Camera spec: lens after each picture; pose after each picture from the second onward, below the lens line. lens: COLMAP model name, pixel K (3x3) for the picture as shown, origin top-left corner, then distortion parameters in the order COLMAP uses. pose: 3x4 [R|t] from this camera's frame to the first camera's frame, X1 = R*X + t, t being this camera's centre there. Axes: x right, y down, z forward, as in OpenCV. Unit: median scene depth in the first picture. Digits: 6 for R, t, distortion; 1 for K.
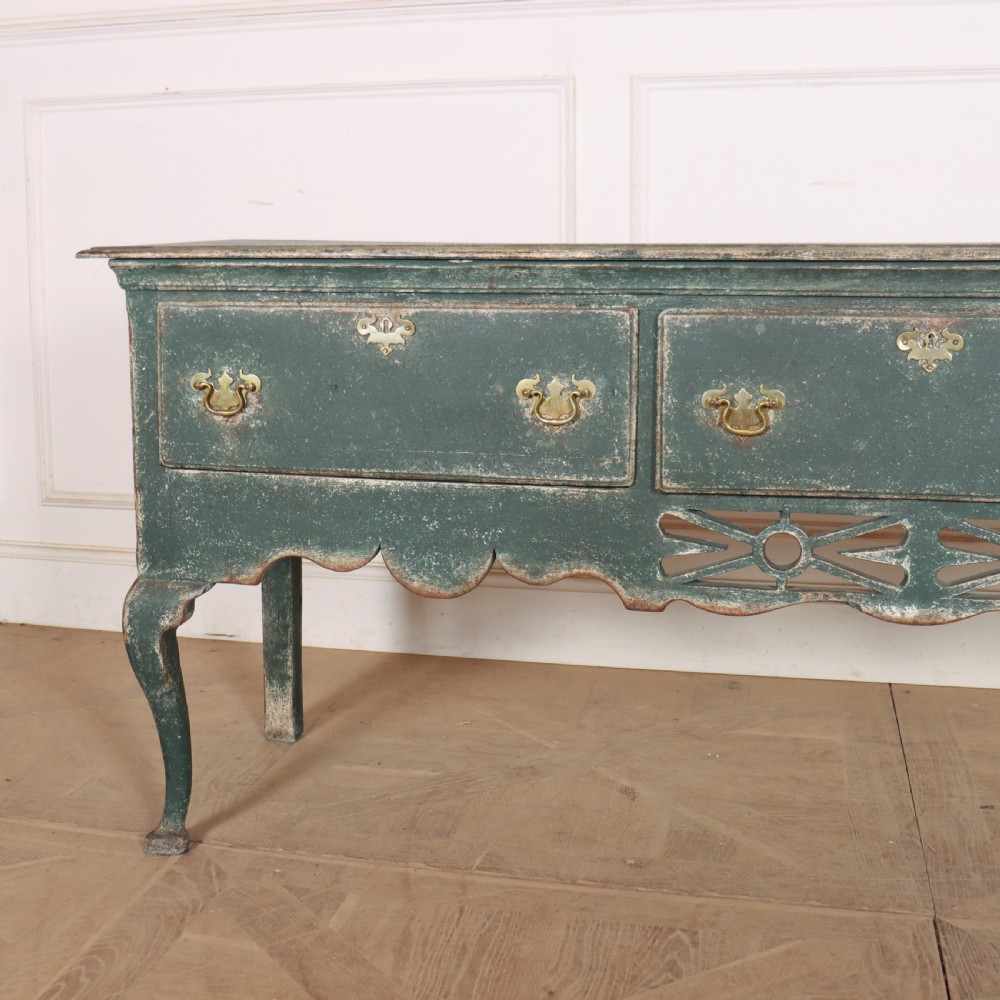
lens RADIAL K [[1468.5, 0, 368.8], [0, 1468.5, 469.3], [0, 0, 1]] dist [-0.182119, 0.184249]
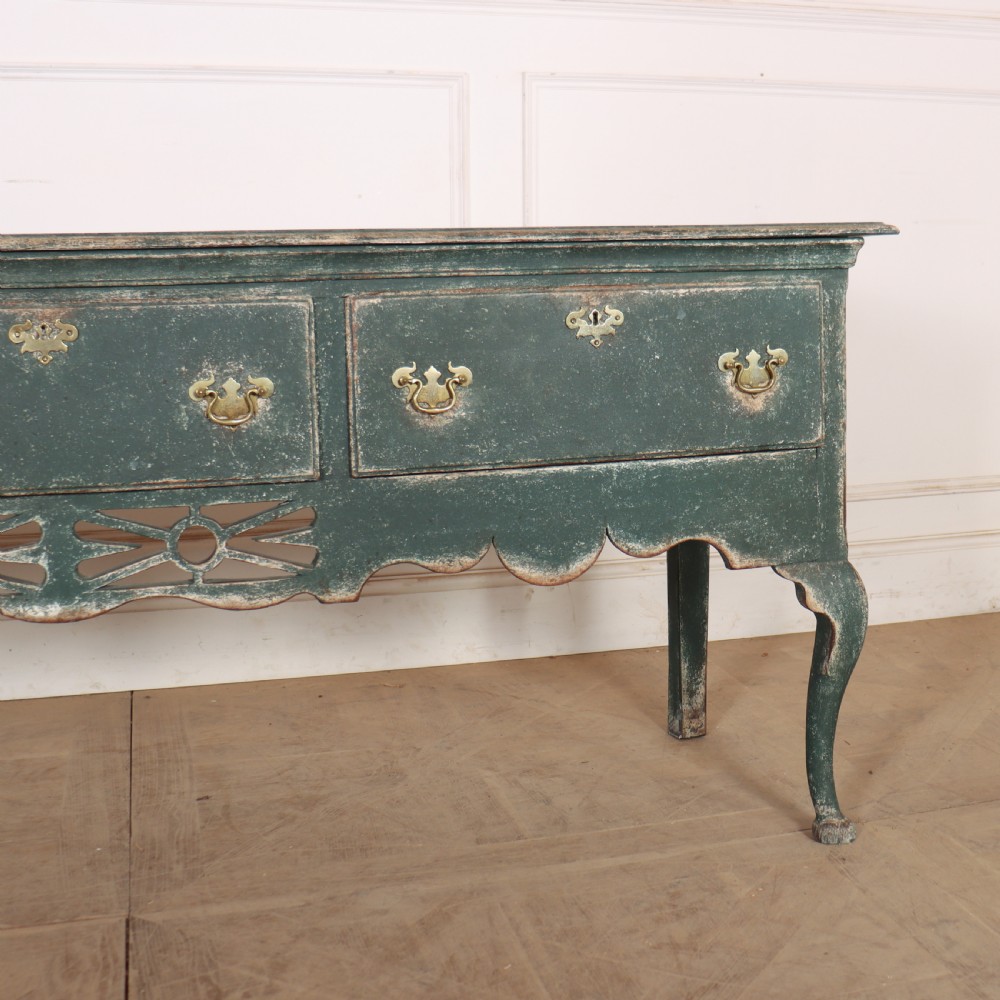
lens RADIAL K [[1505.8, 0, 666.2], [0, 1505.8, 462.7], [0, 0, 1]] dist [-0.188944, 0.185152]
pose [[0.812967, -0.064446, 0.578733, 0.134713], [0.075119, 0.997159, 0.005519, 0.023126], [-0.577444, 0.038987, 0.815499, -0.054764]]
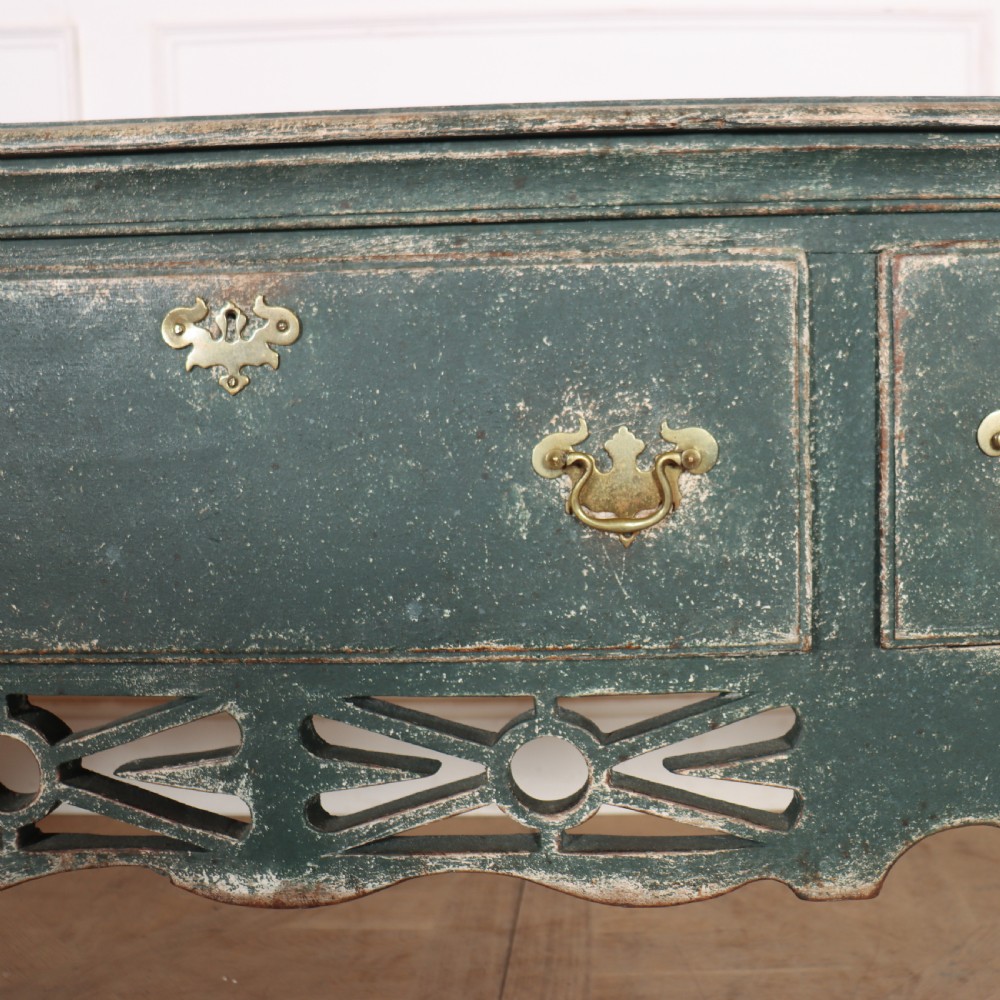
lens RADIAL K [[1237.9, 0, 639.7], [0, 1237.9, 477.8], [0, 0, 1]] dist [-0.165810, 0.108617]
pose [[0.958829, -0.035245, 0.281788, 0.358219], [0.043887, 0.998738, -0.024413, -0.022092], [-0.280572, 0.035775, 0.959166, 0.518977]]
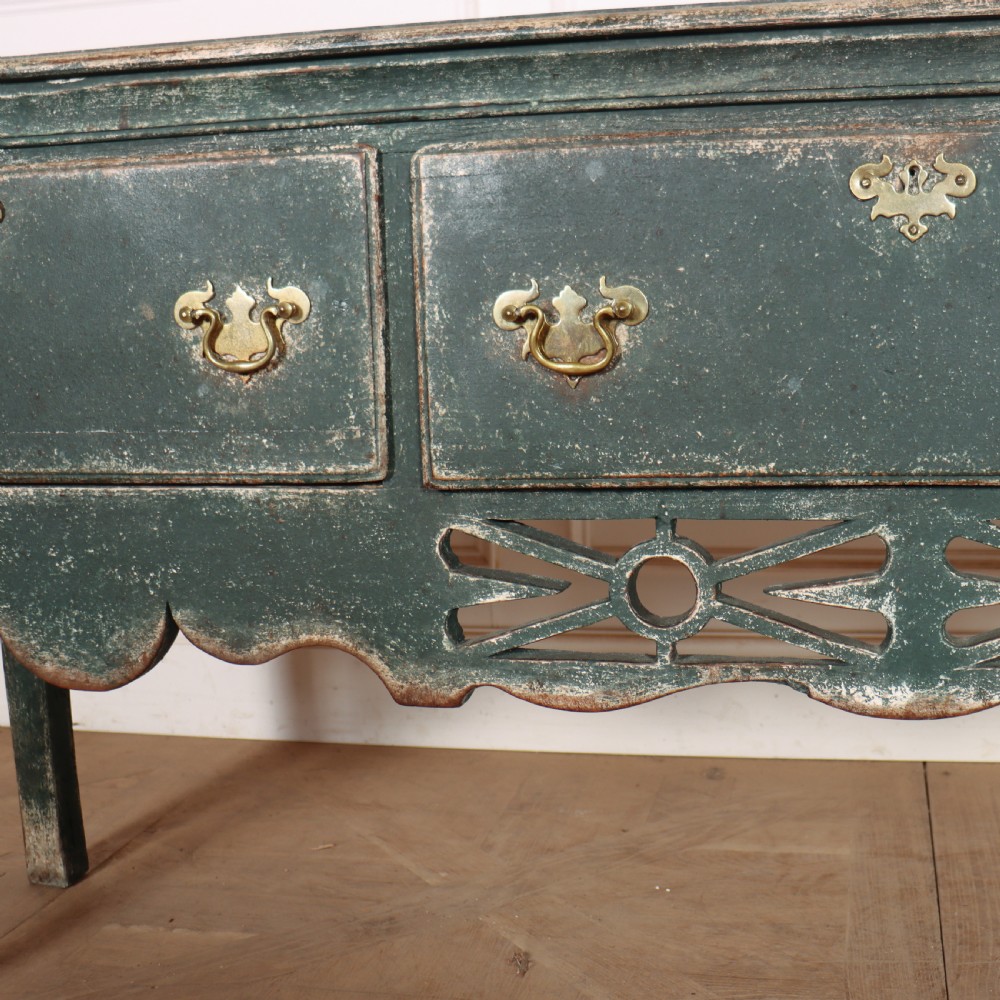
lens RADIAL K [[1388.9, 0, 627.6], [0, 1388.9, 528.9], [0, 0, 1]] dist [-0.180277, 0.168107]
pose [[0.993791, -0.029474, 0.107284, 0.204048], [0.029060, 0.999563, 0.005428, 0.028174], [-0.107397, -0.002277, 0.994214, 0.455102]]
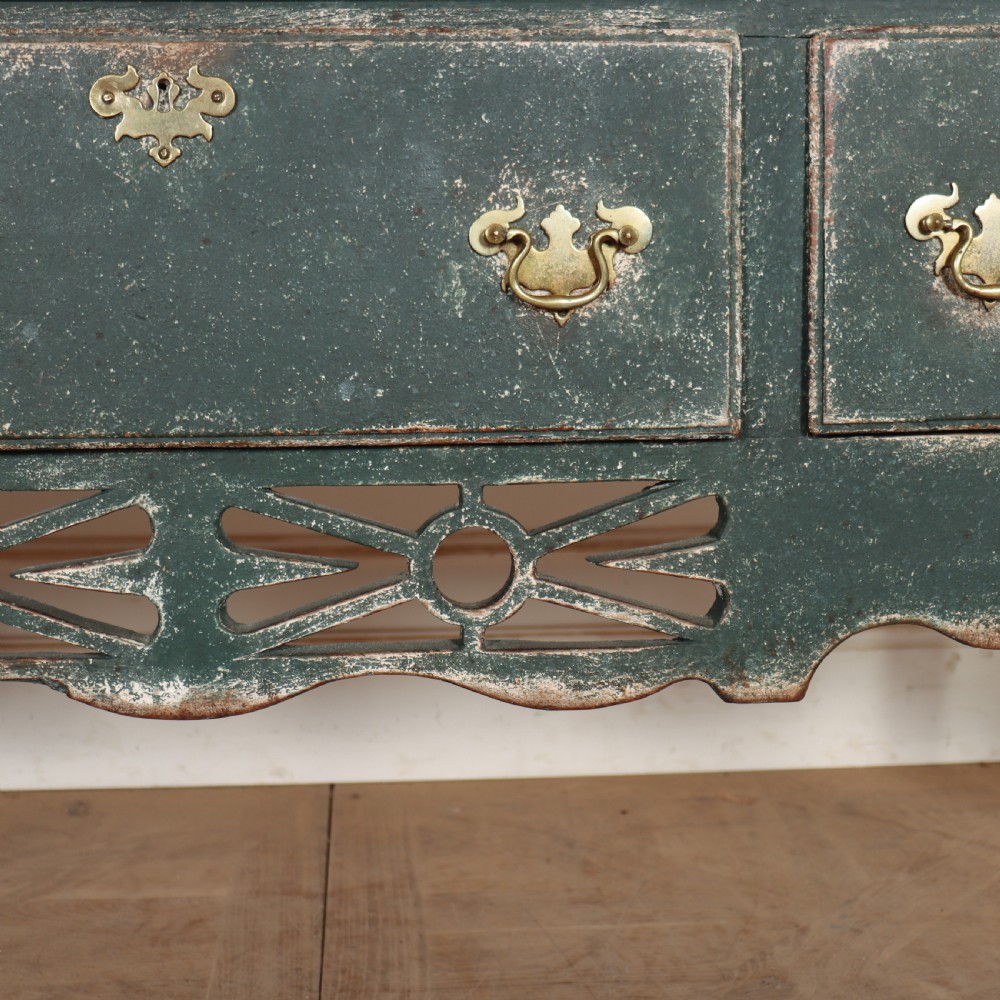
lens RADIAL K [[1679.0, 0, 487.2], [0, 1679.0, 502.2], [0, 0, 1]] dist [-0.109735, 0.208126]
pose [[0.937156, -0.042444, 0.346318, 0.264686], [0.043892, 0.999030, 0.003665, 0.036754], [-0.346138, 0.011766, 0.938110, 0.415994]]
